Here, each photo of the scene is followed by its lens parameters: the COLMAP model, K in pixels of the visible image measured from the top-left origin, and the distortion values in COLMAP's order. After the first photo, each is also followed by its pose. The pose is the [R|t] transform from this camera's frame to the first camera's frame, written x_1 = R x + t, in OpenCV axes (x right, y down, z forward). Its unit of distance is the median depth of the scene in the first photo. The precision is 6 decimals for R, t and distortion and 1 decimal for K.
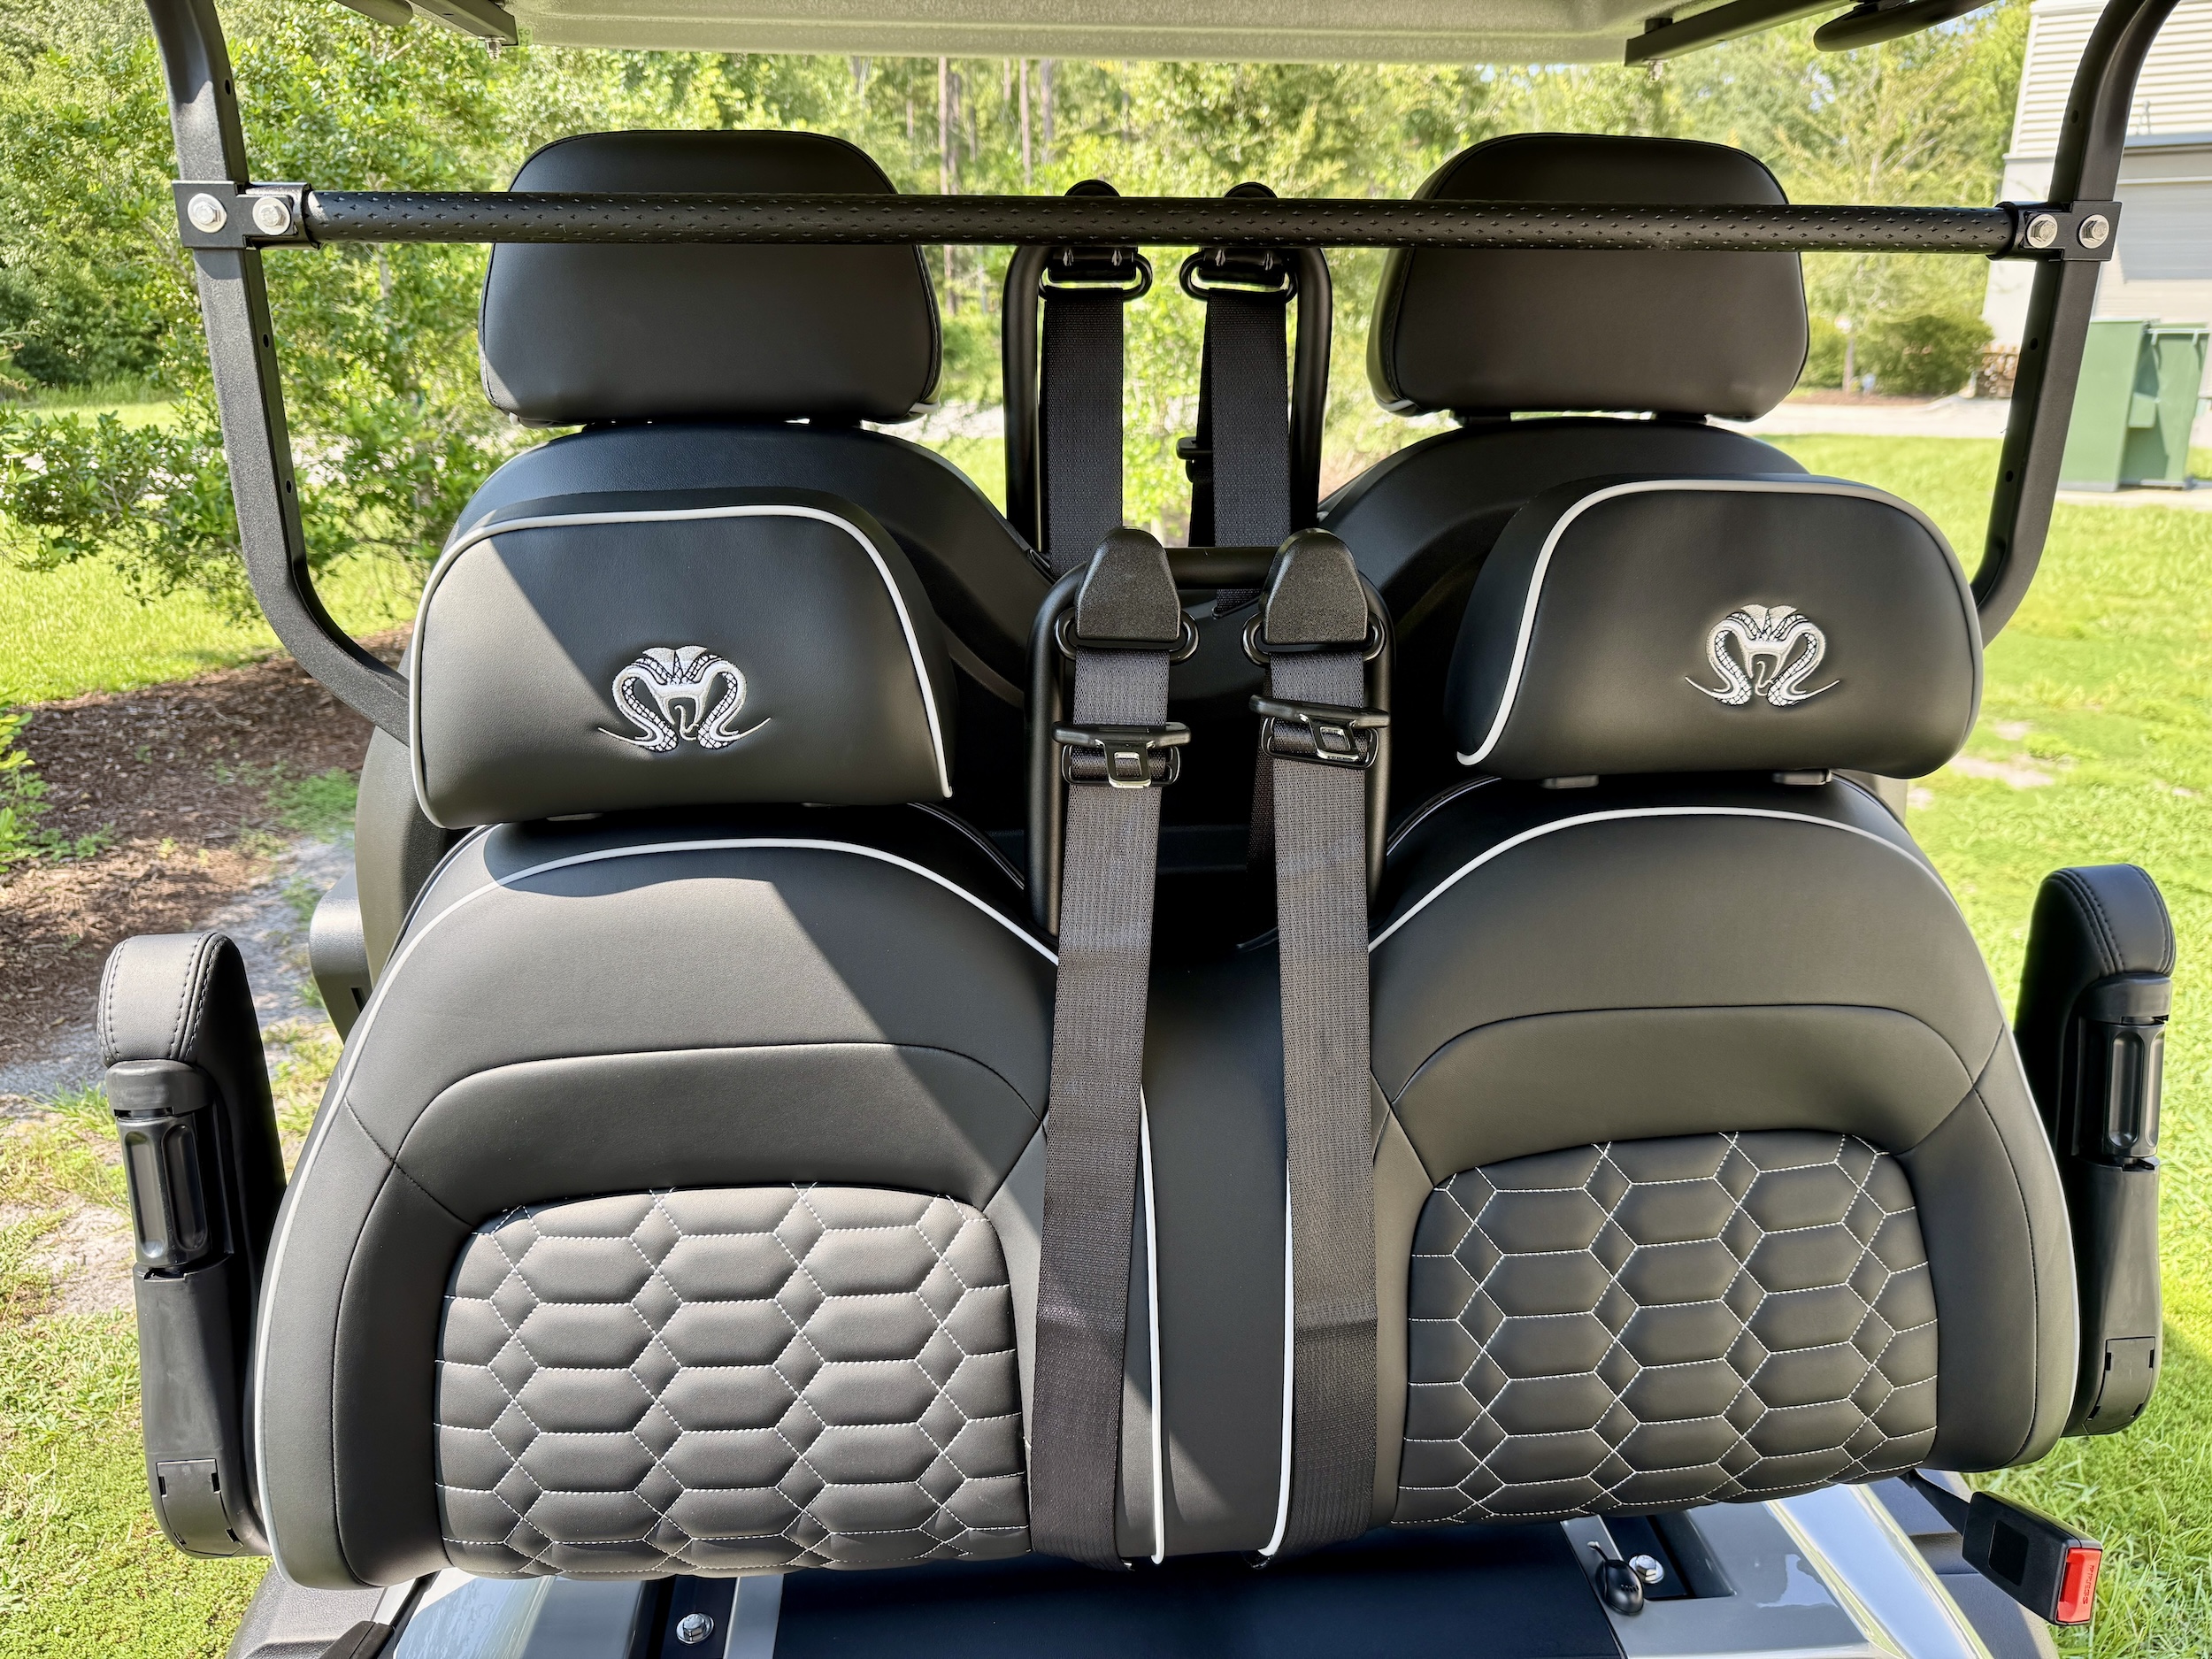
lens RADIAL K [[1520.6, 0, 1102.7], [0, 1520.6, 814.3], [0, 0, 1]] dist [0.024166, -0.031994]
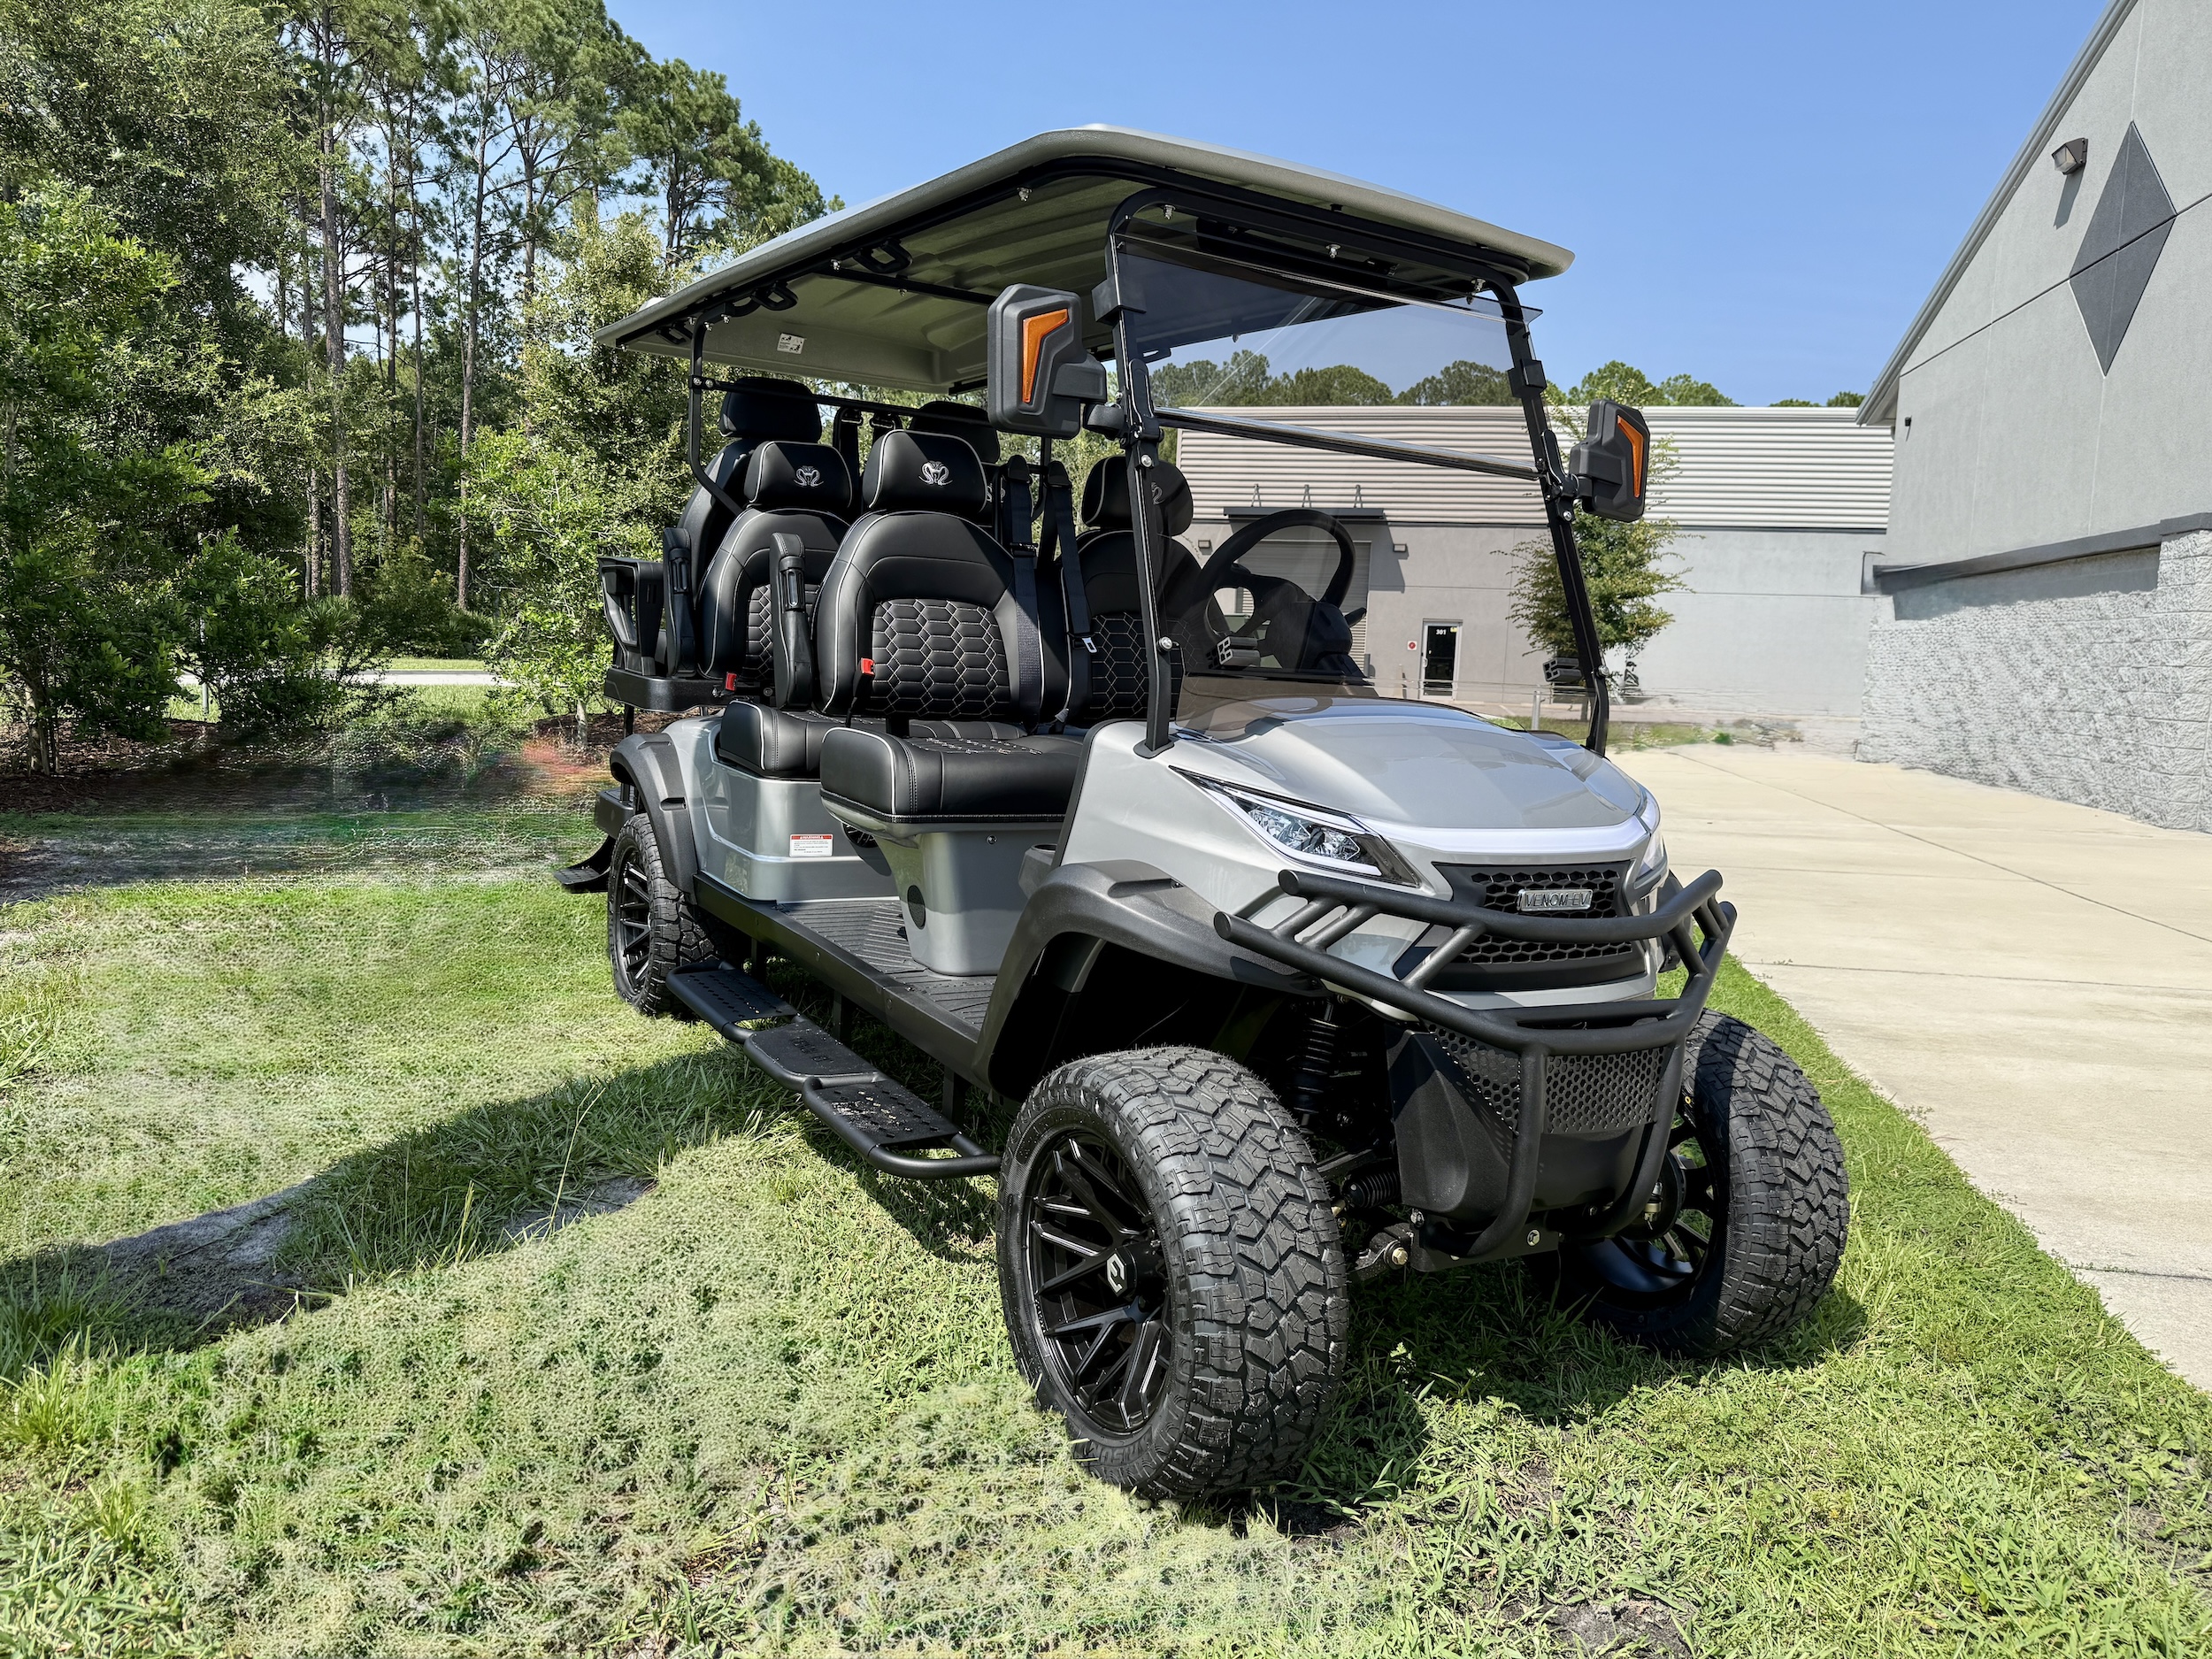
lens RADIAL K [[1520.6, 0, 1102.7], [0, 1520.6, 814.3], [0, 0, 1]] dist [0.024166, -0.031994]
pose [[0.898011, -0.014090, 0.439748, -0.122926], [0.100926, 0.979432, -0.174719, 0.153247], [-0.428241, 0.201282, 0.880963, -0.284832]]
